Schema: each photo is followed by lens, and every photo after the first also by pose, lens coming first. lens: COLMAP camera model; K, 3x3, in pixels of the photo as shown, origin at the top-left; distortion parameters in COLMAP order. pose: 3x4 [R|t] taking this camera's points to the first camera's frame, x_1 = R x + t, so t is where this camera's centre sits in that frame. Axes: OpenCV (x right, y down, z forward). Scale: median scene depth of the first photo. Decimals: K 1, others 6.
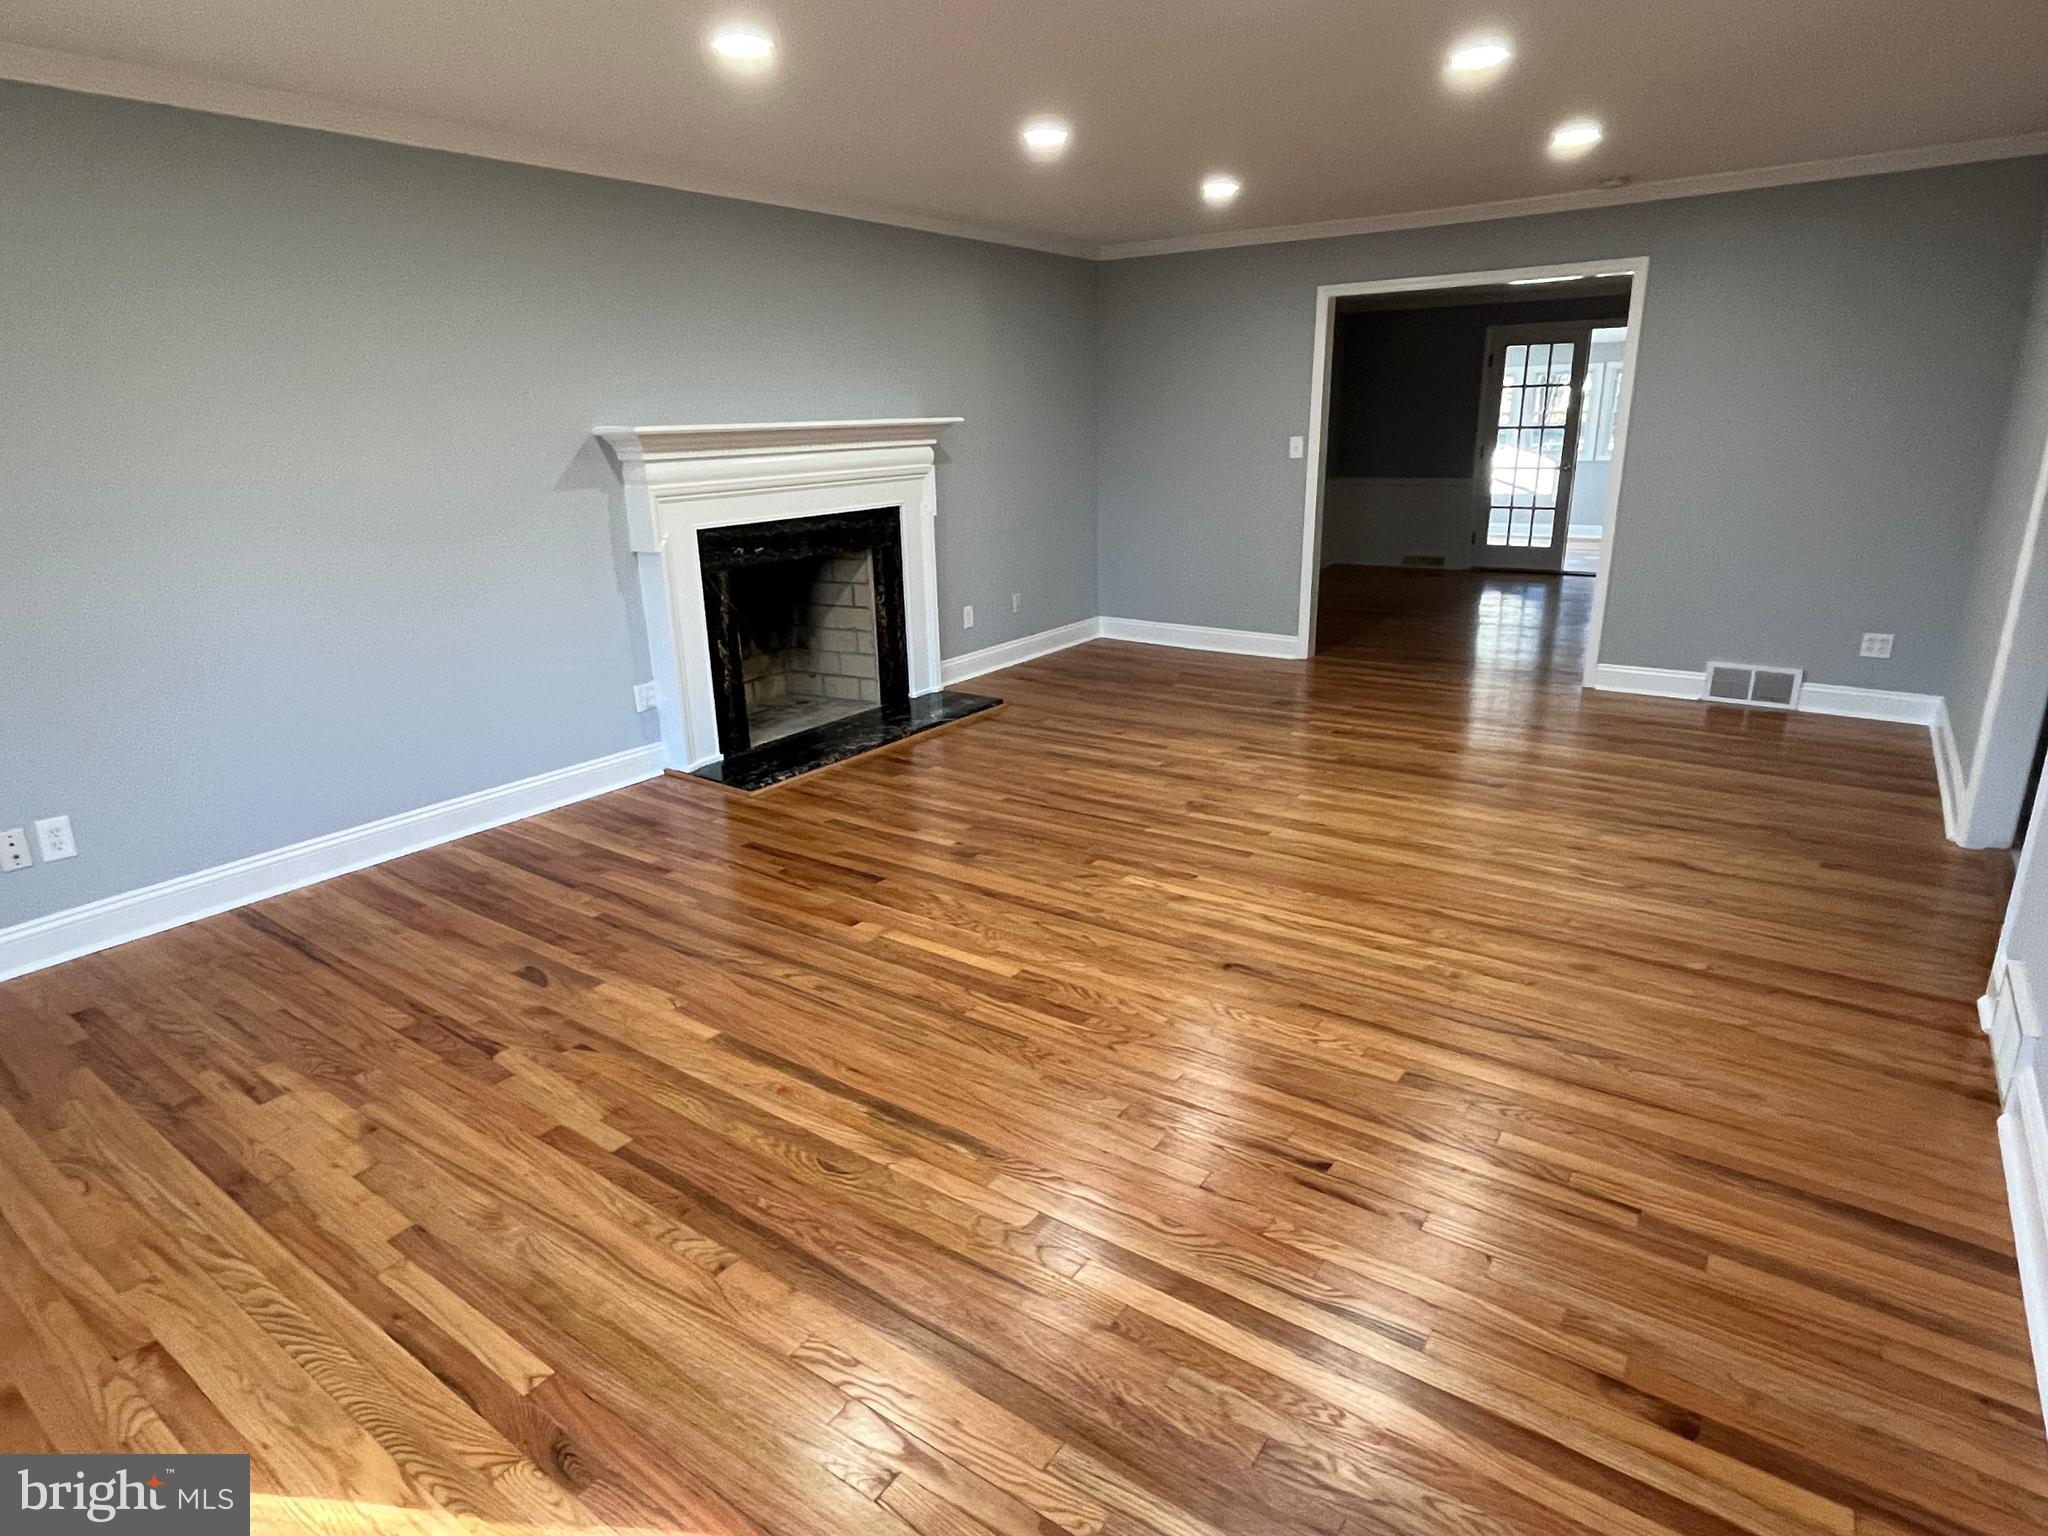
lens RADIAL K [[1144.6, 0, 998.2], [0, 1144.6, 780.4], [0, 0, 1]] dist [0.002893, -0.004341]
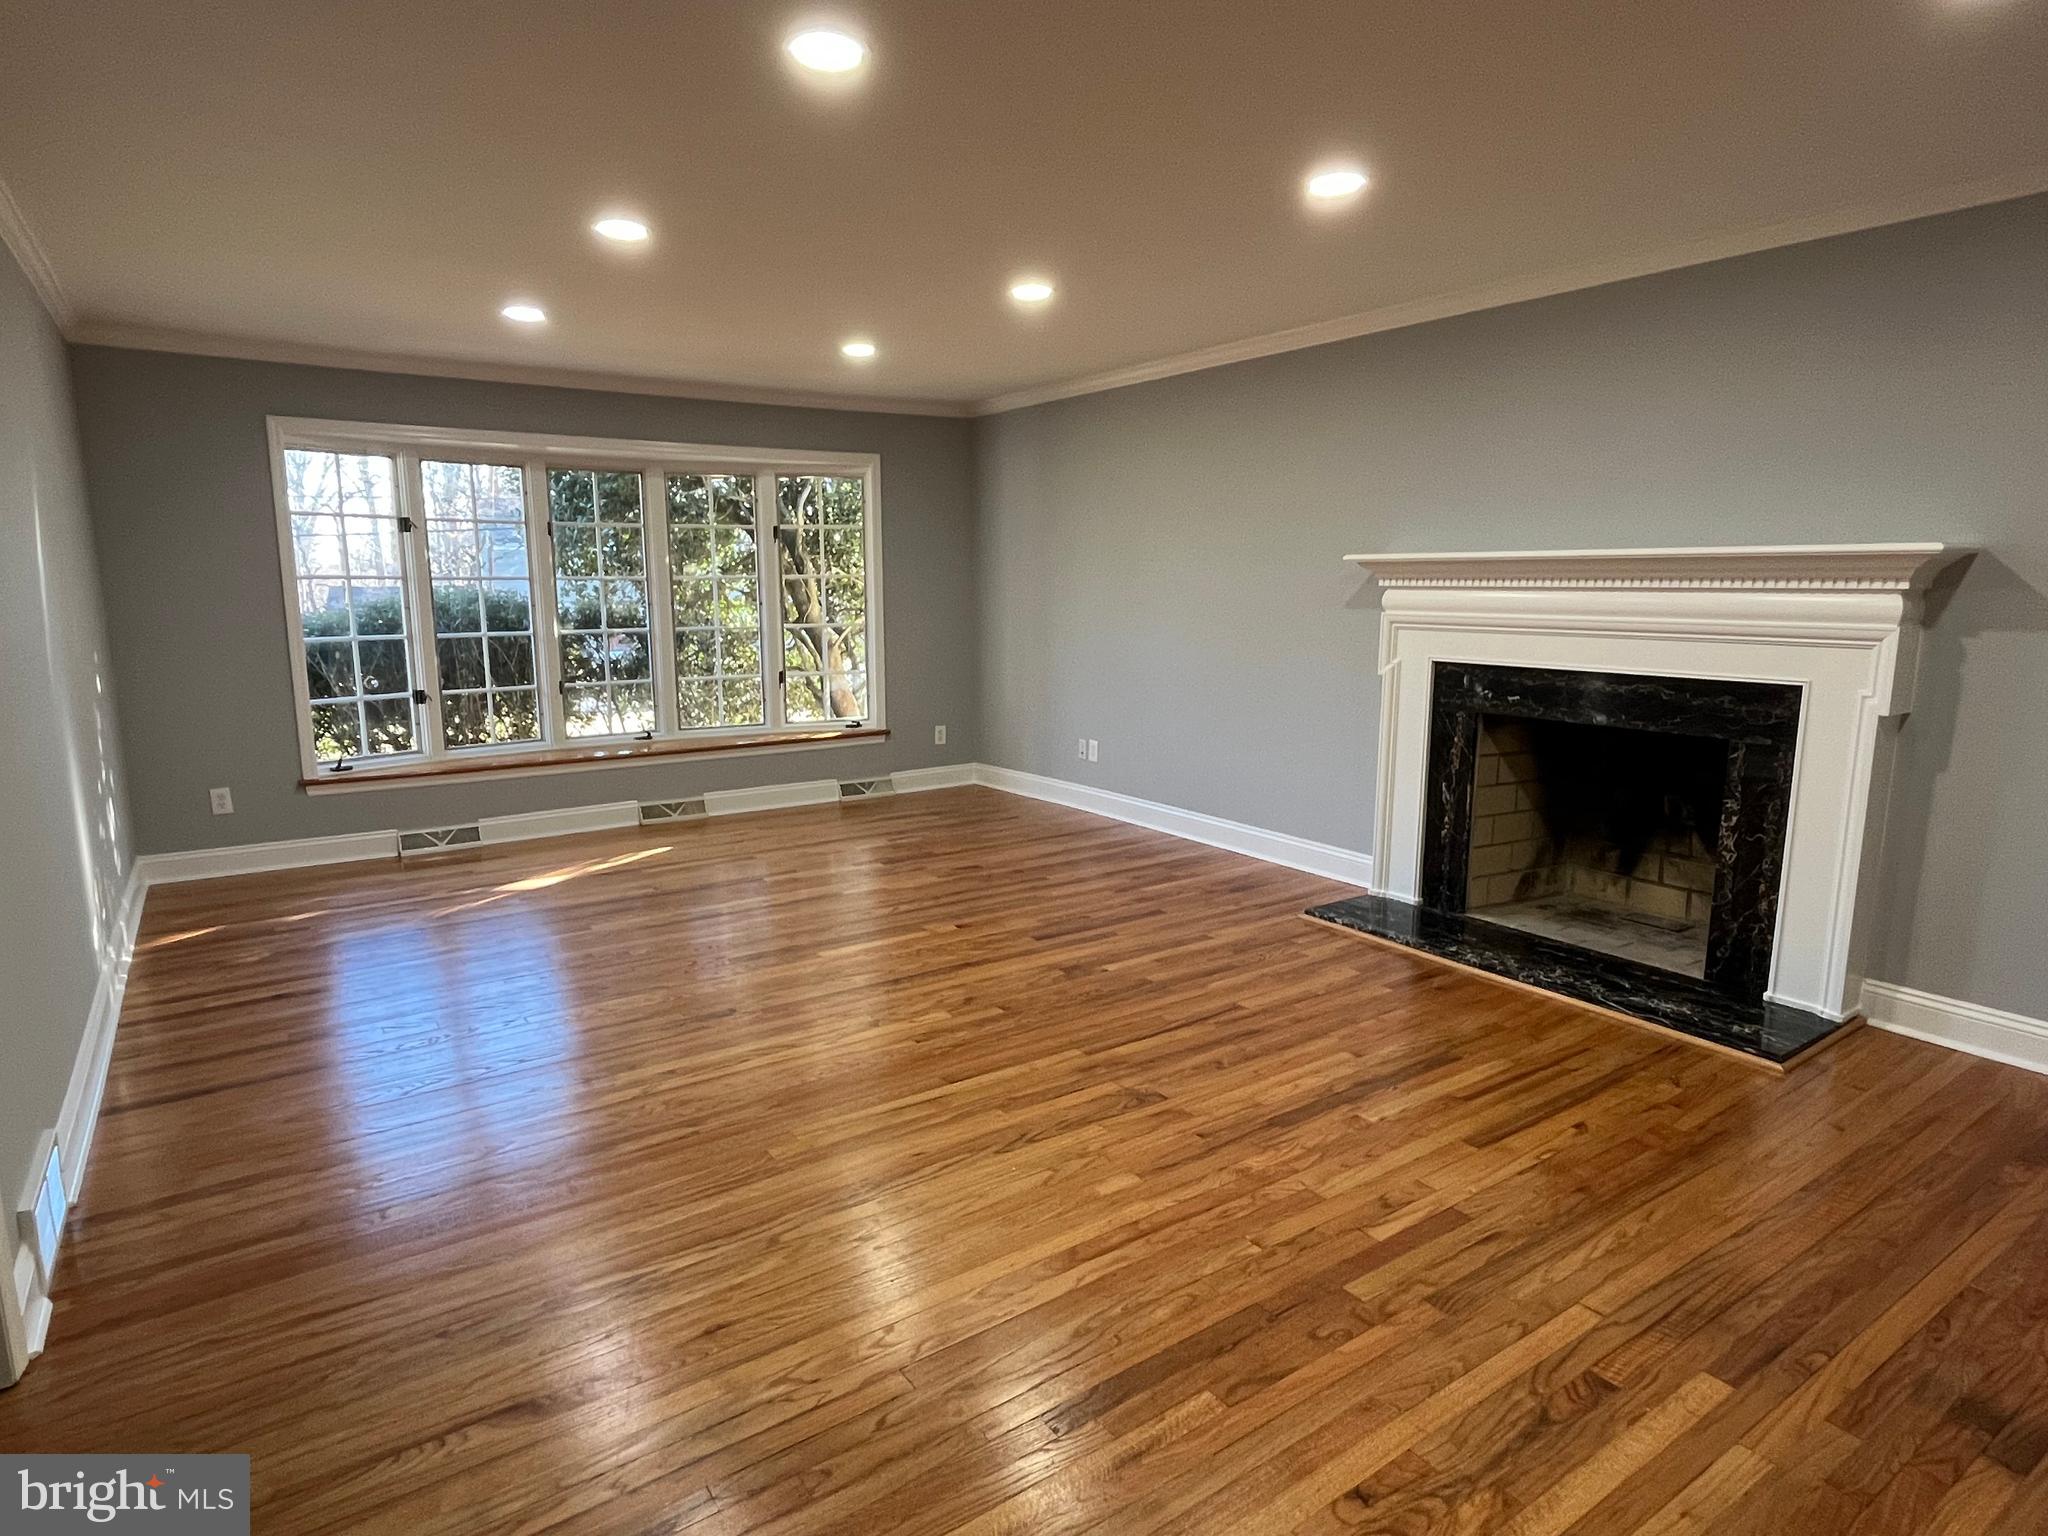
lens RADIAL K [[1144.6, 0, 1016.4], [0, 1144.6, 770.6], [0, 0, 1]] dist [0.002893, -0.004341]
pose [[-0.334440, 0.186007, -0.923878, 0.767167], [-0.273790, 0.918869, 0.284110, -0.319955], [0.901770, 0.347966, -0.256380, 0.993455]]
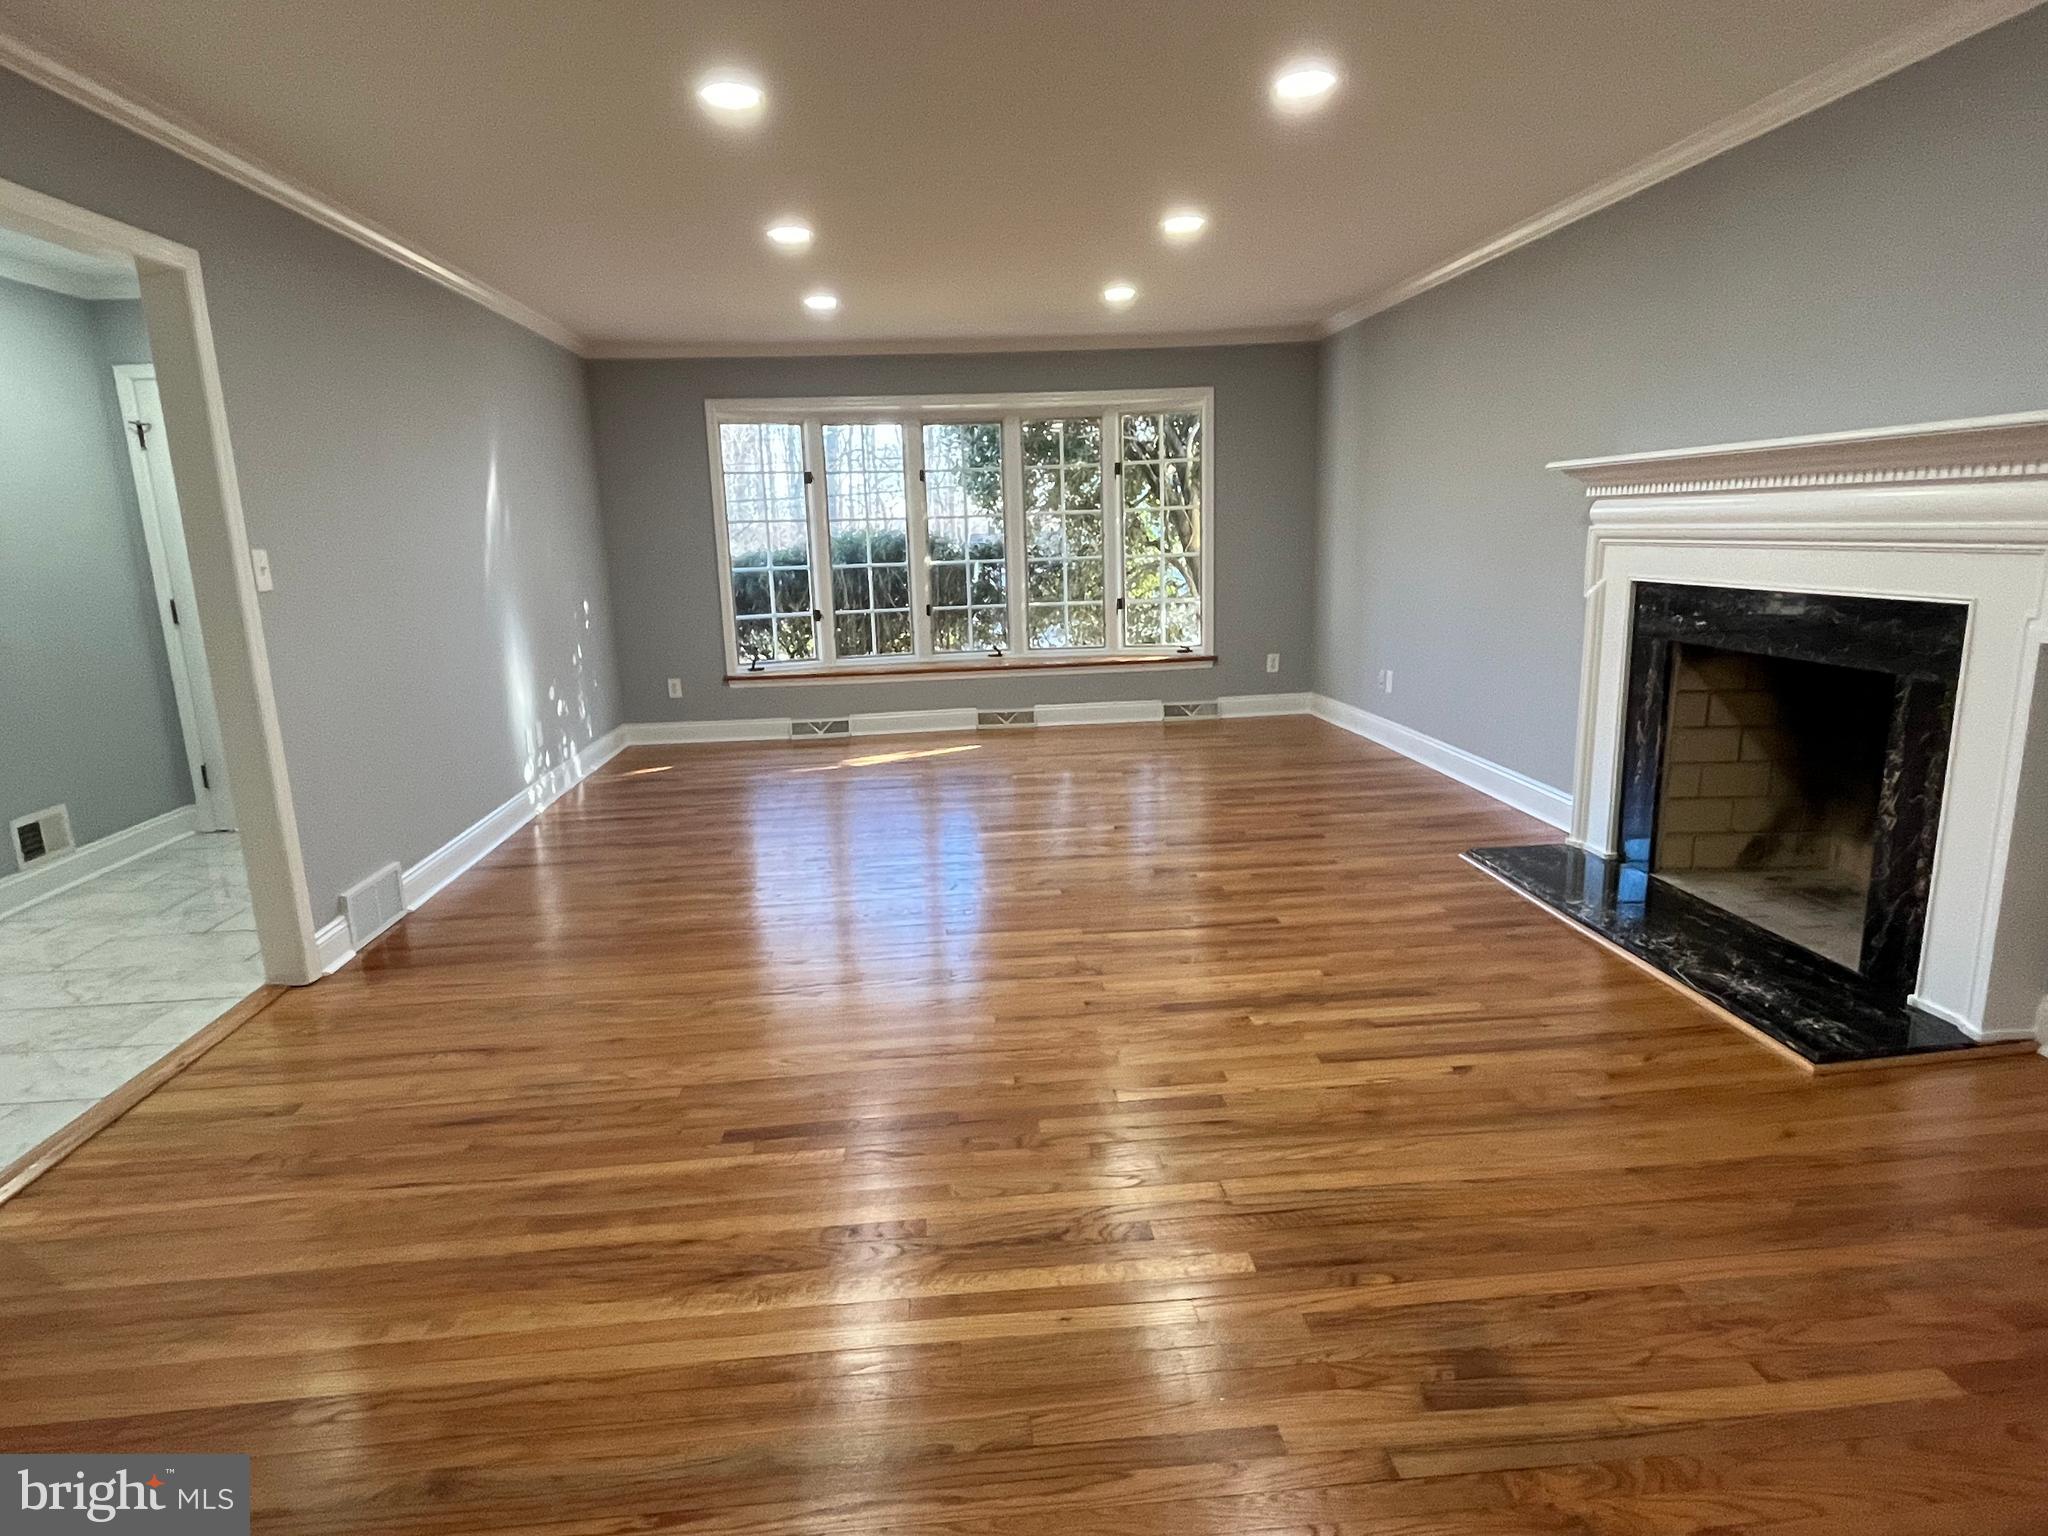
lens RADIAL K [[1144.6, 0, 1013.1], [0, 1144.6, 770.1], [0, 0, 1]] dist [0.002893, -0.004341]
pose [[-0.756315, 0.187450, -0.626778, 0.636300], [-0.145782, 0.885690, 0.440795, -0.409354], [0.637758, 0.424753, -0.642534, 1.344267]]
